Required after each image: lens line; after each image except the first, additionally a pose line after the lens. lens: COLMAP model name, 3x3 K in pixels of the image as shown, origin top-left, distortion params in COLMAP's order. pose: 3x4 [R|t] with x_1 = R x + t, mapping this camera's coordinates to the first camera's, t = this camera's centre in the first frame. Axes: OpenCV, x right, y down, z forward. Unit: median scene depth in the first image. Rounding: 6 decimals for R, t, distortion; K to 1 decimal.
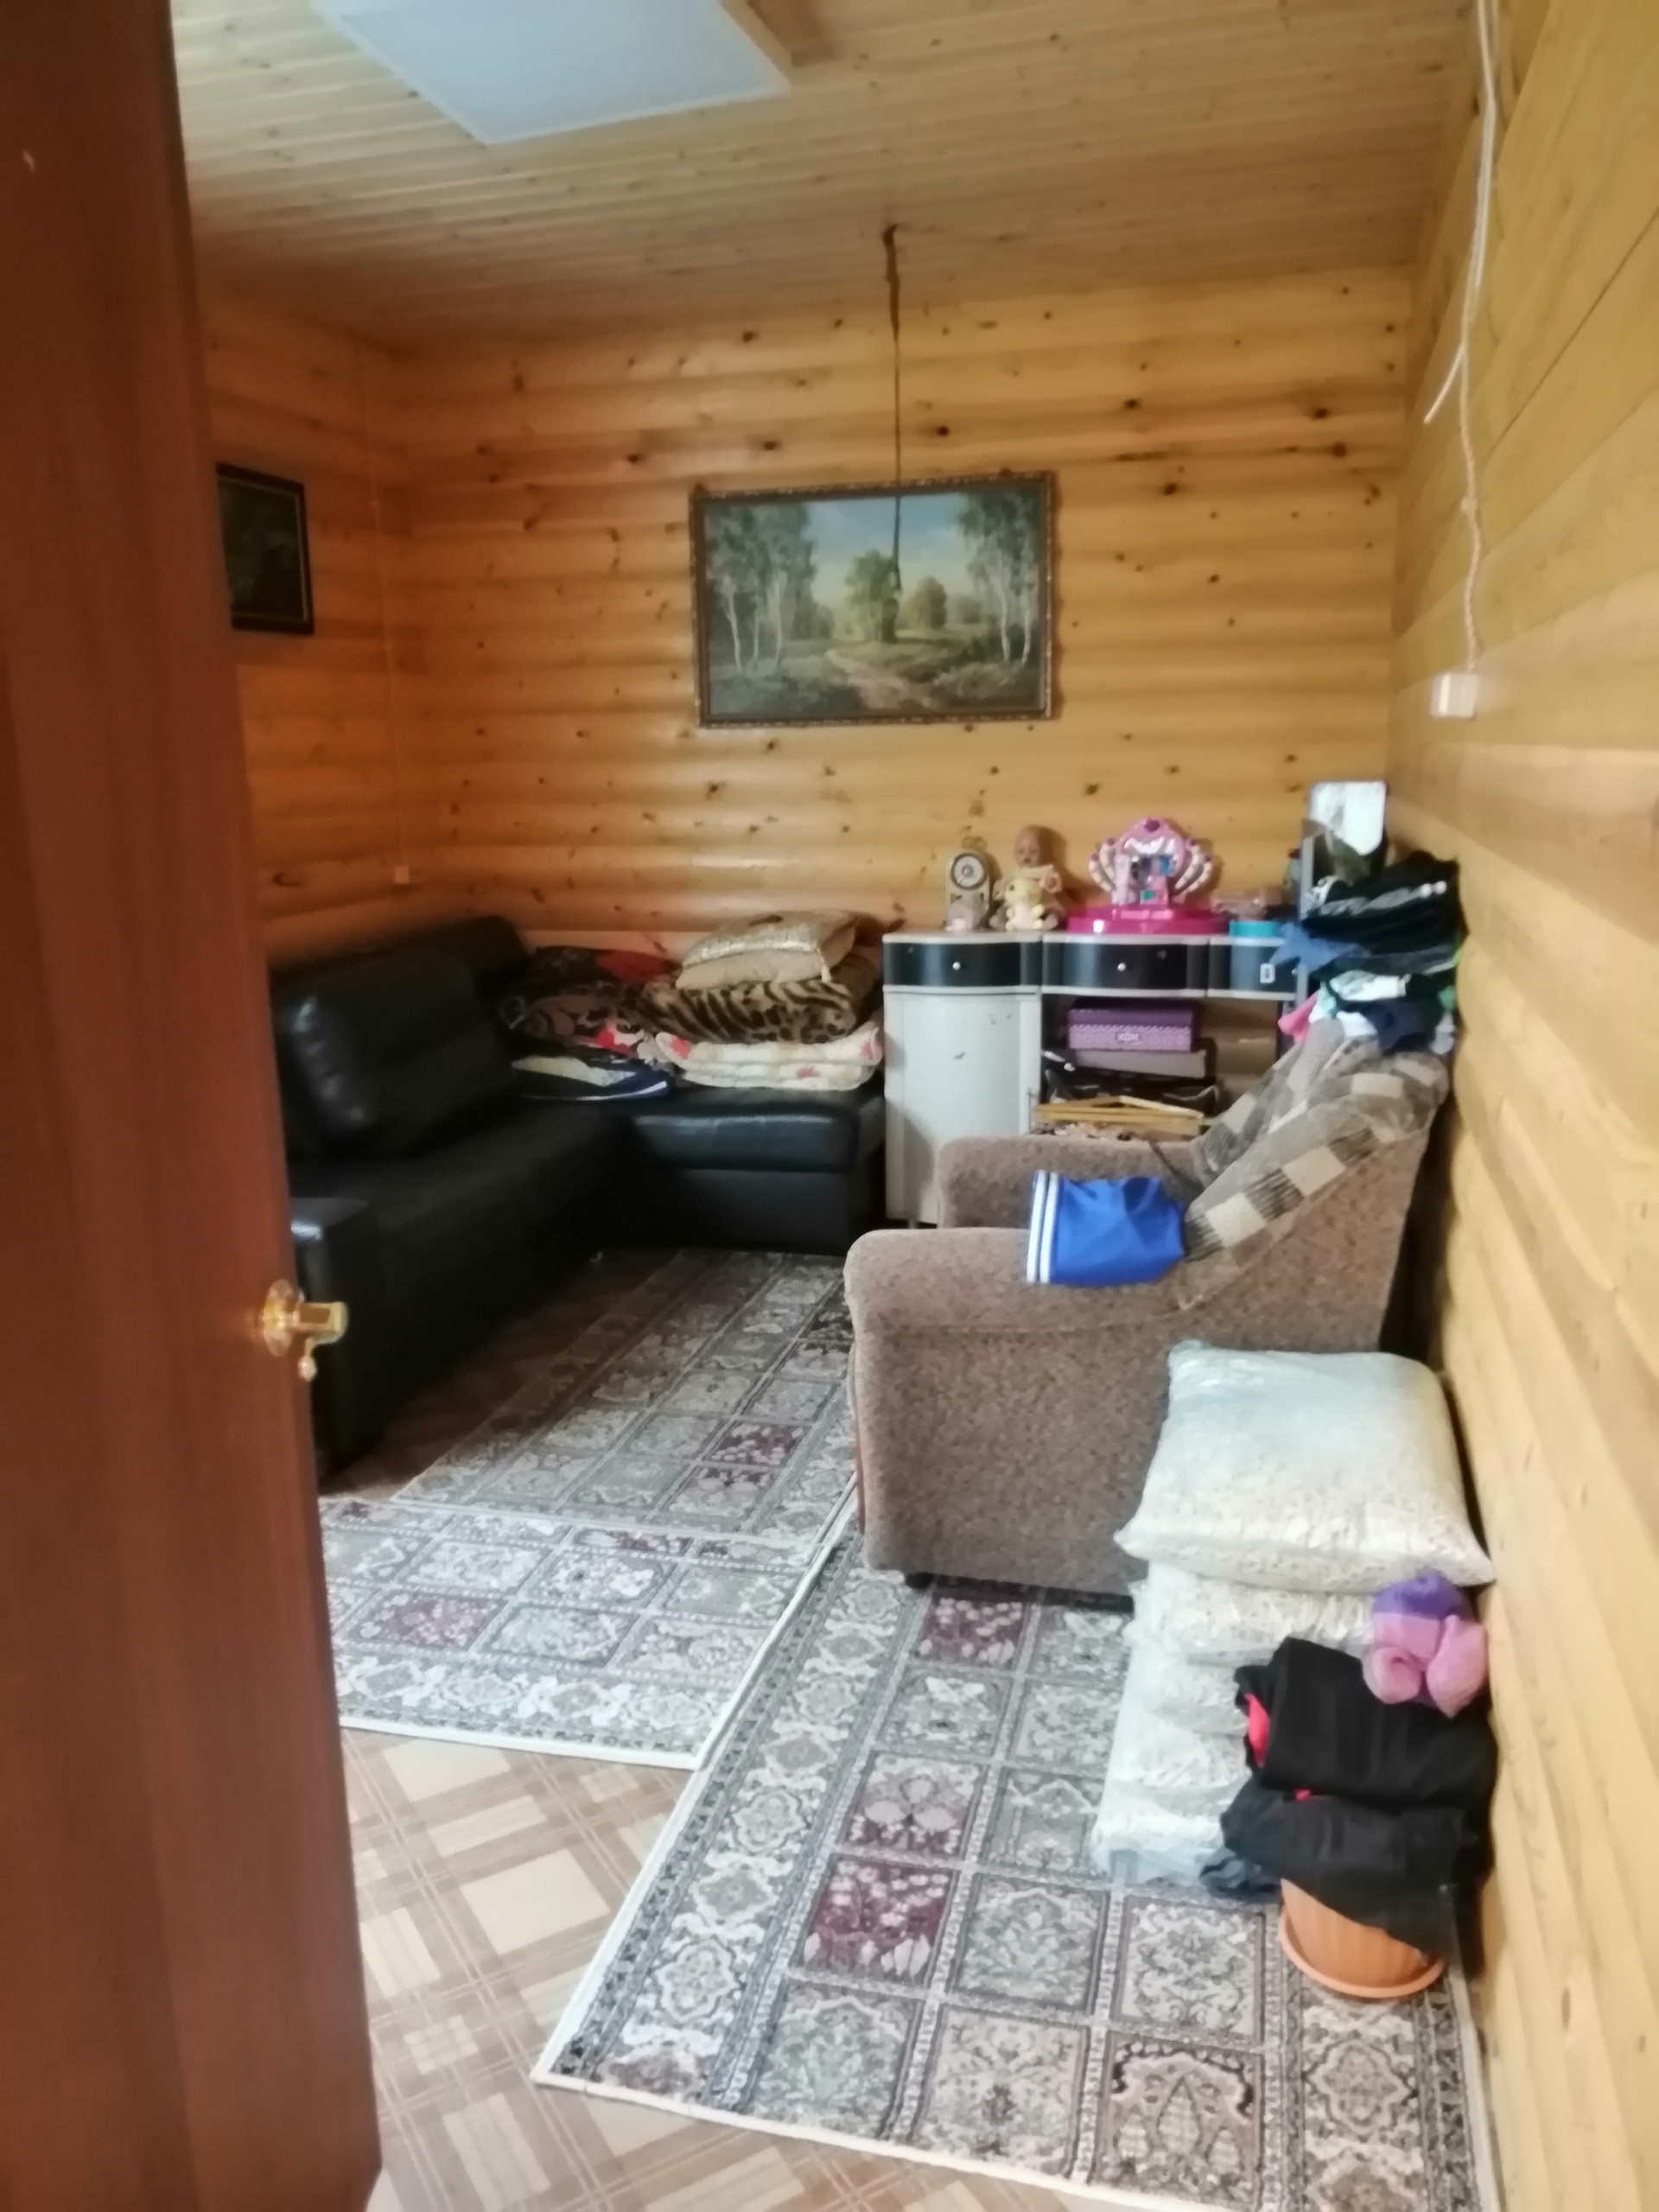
lens RADIAL K [[1720.0, 0, 830.4], [0, 1720.0, 1108.4], [0, 0, 1]] dist [0.005551, -0.027371]
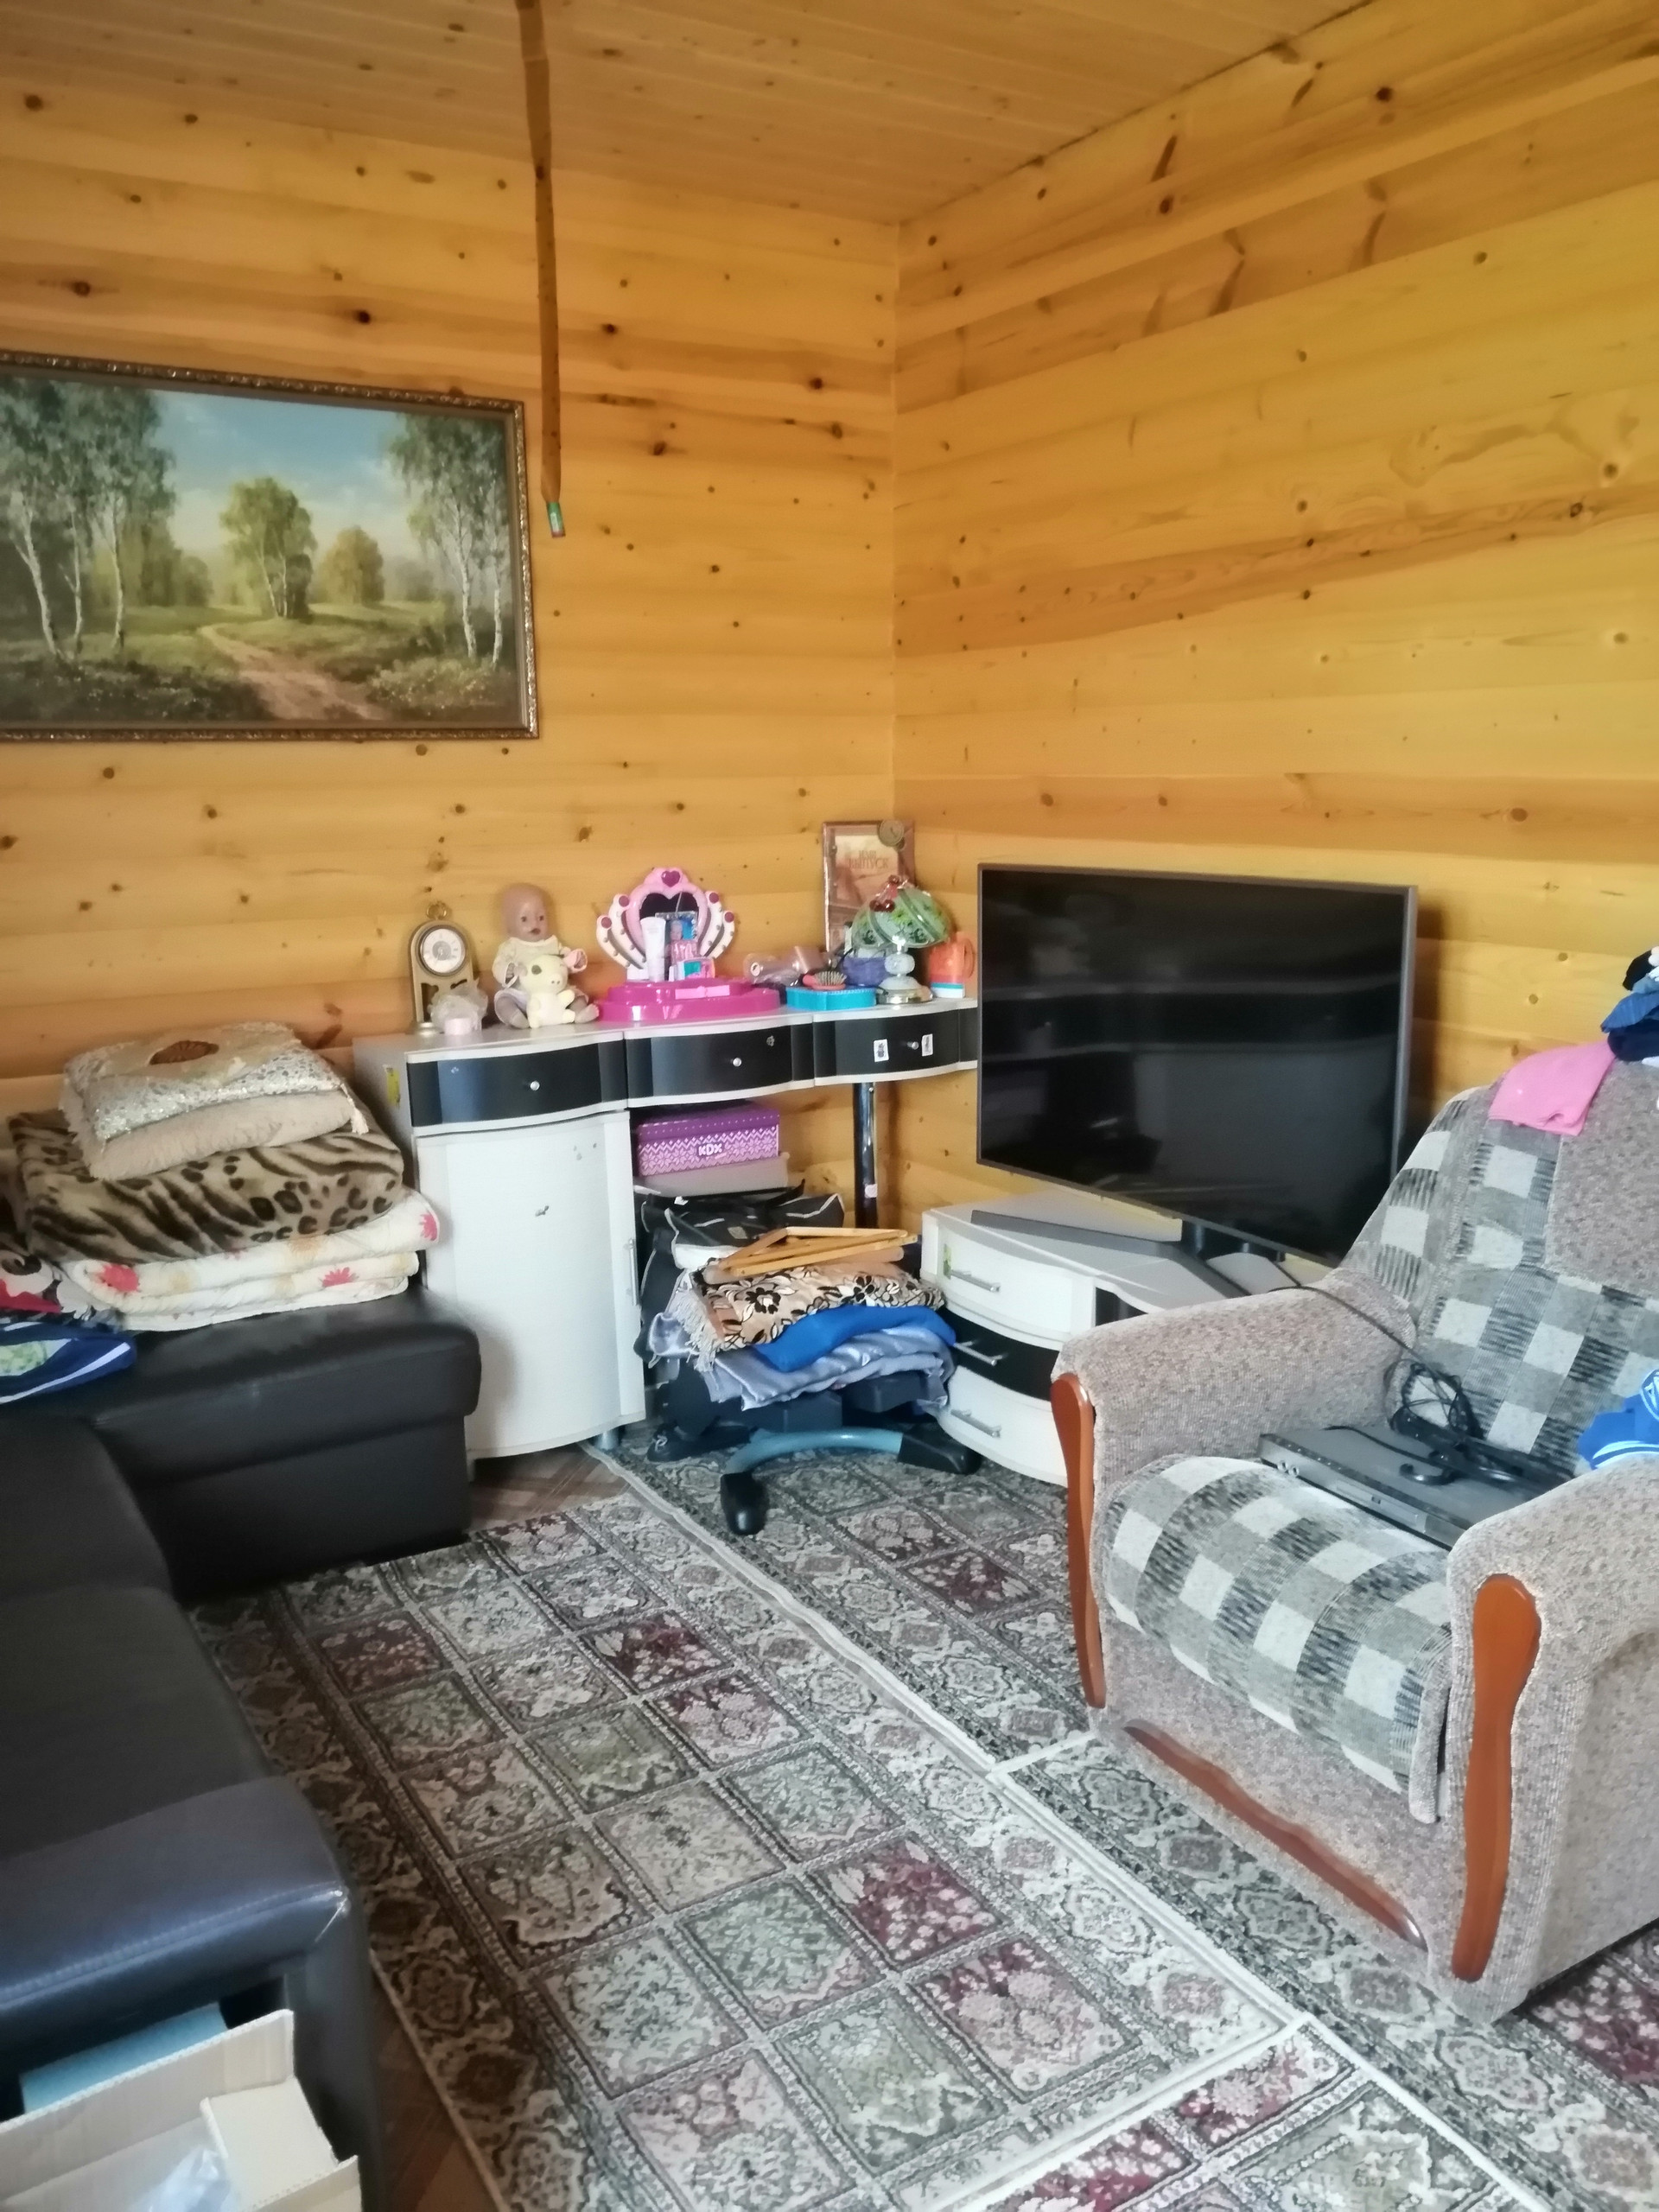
lens RADIAL K [[1720.0, 0, 829.3], [0, 1720.0, 1105.6], [0, 0, 1]] dist [0.005551, -0.027371]
pose [[0.686439, -0.129321, 0.715596, -0.336741], [0.144659, 0.988676, 0.039906, -0.083027], [-0.712653, 0.076124, 0.697374, 0.411288]]
